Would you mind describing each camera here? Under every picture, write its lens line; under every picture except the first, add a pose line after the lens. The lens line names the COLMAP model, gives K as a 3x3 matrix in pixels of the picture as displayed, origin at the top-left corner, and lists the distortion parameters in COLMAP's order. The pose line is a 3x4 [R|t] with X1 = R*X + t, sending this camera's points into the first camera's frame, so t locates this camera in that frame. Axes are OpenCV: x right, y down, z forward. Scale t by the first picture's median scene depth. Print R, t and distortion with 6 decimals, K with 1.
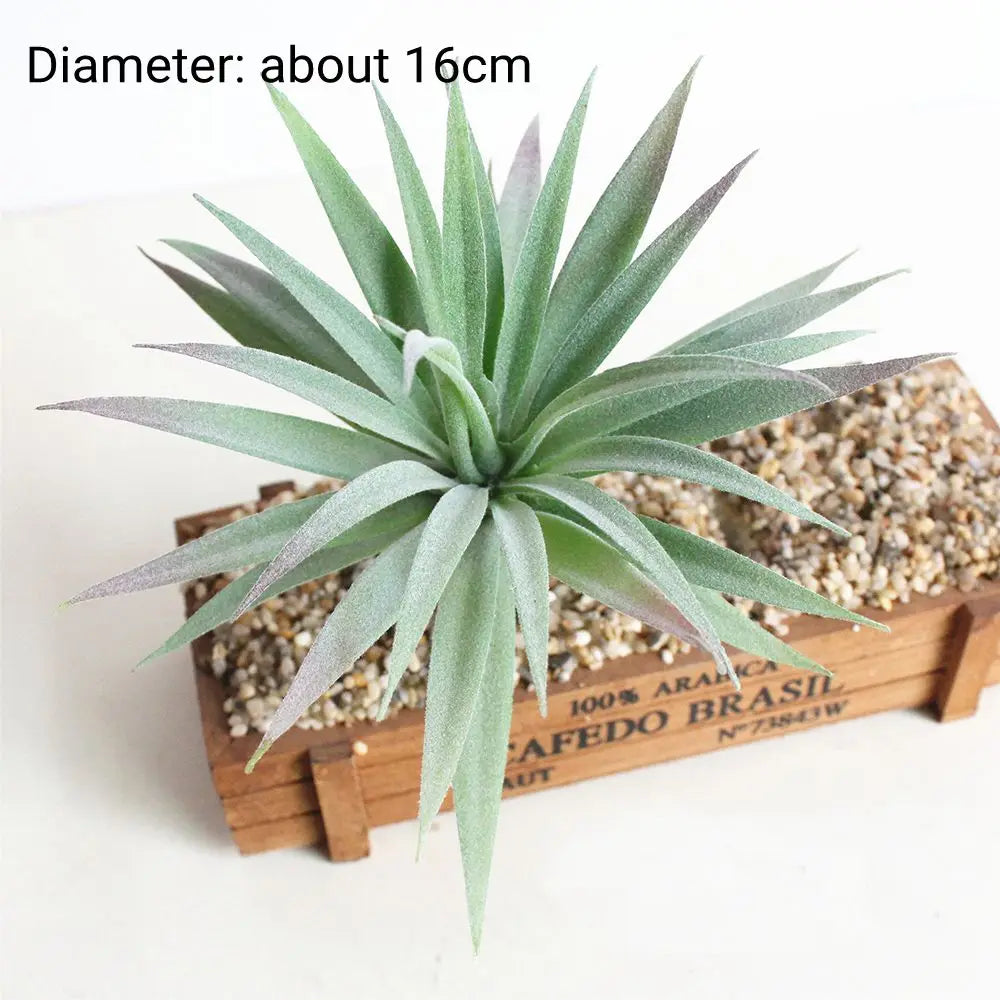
lens RADIAL K [[2242.0, 0, 500.0], [0, 2242.0, 500.0], [0, 0, 1]] dist [-0.033364, -0.476777]
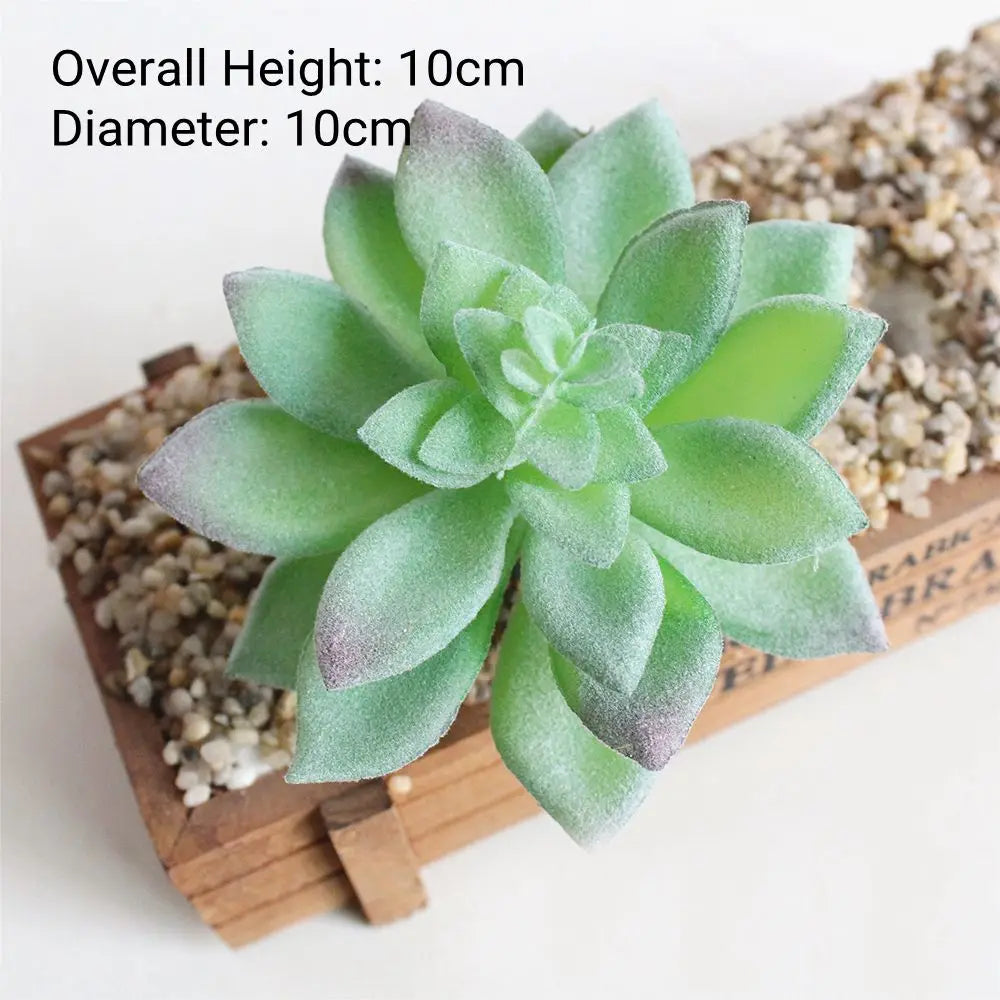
lens RADIAL K [[1983.7, 0, 548.1], [0, 1983.7, 526.3], [0, 0, 1]] dist [-0.041107, -0.311885]
pose [[0.979884, -0.178054, 0.090131, -0.057558], [0.158523, 0.968811, 0.190464, -0.052485], [-0.121233, -0.172345, 0.977548, 0.468782]]
